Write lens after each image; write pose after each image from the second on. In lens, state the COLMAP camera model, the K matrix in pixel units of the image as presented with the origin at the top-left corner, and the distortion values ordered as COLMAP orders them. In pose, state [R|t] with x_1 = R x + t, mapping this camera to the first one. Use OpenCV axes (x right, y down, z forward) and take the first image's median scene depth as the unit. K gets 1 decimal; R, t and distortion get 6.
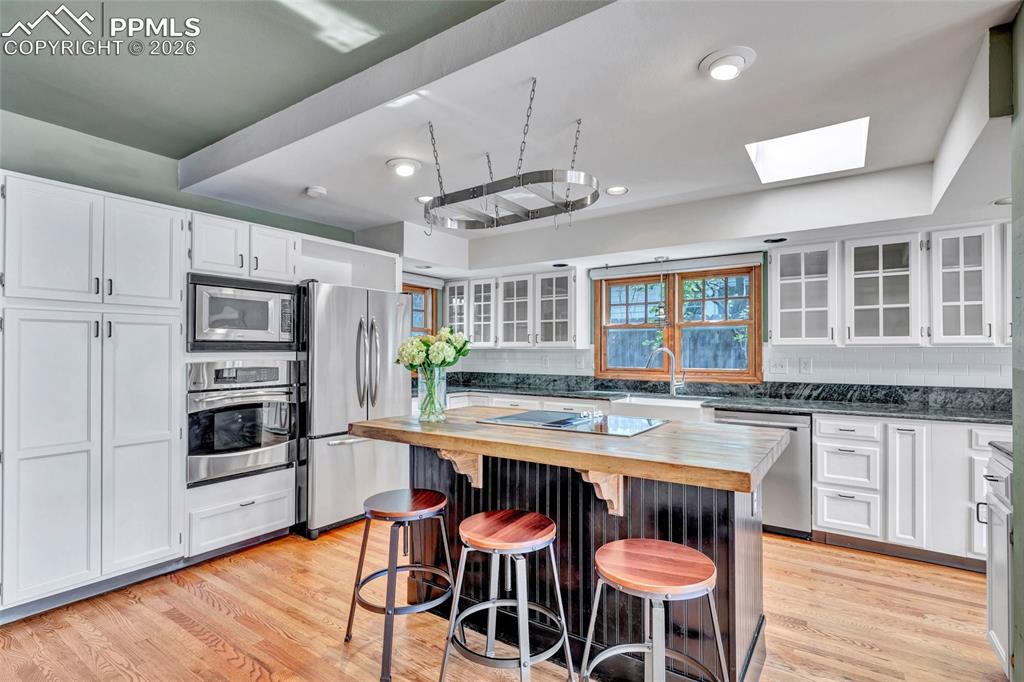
lens RADIAL K [[485.2, 0, 514.9], [0, 485.2, 346.0], [0, 0, 1]] dist [-0.002966, -0.000571]
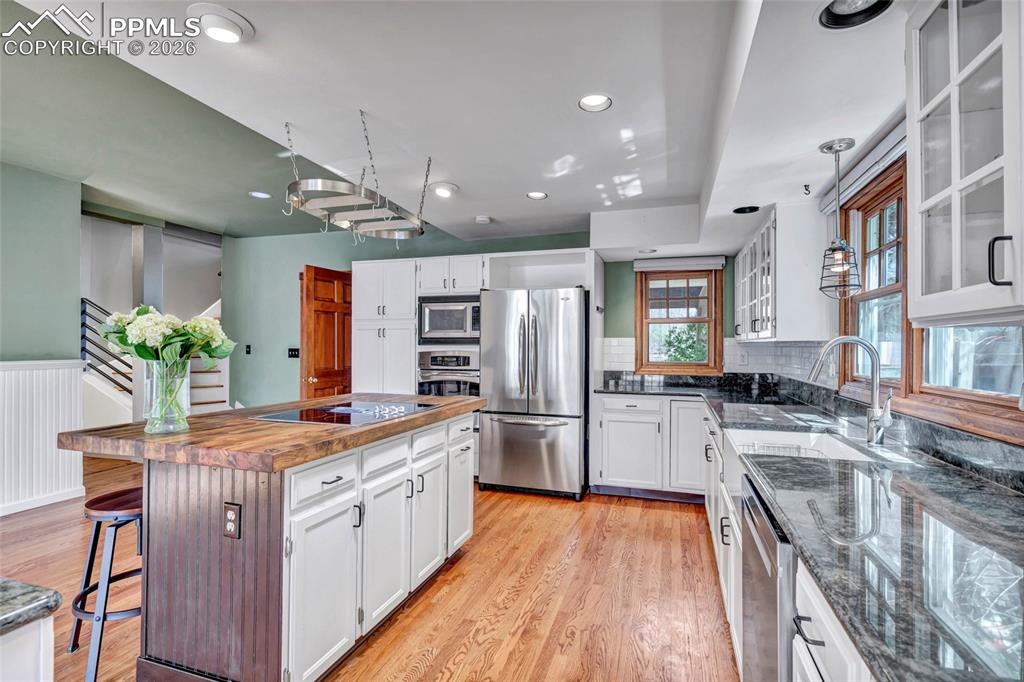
lens RADIAL K [[485.2, 0, 514.9], [0, 485.2, 346.0], [0, 0, 1]] dist [-0.002966, -0.000571]
pose [[0.285761, -0.002220, -0.958298, 0.747121], [0.004316, 0.999990, -0.001029, 0.014340], [0.958291, -0.003842, 0.285768, 0.637160]]
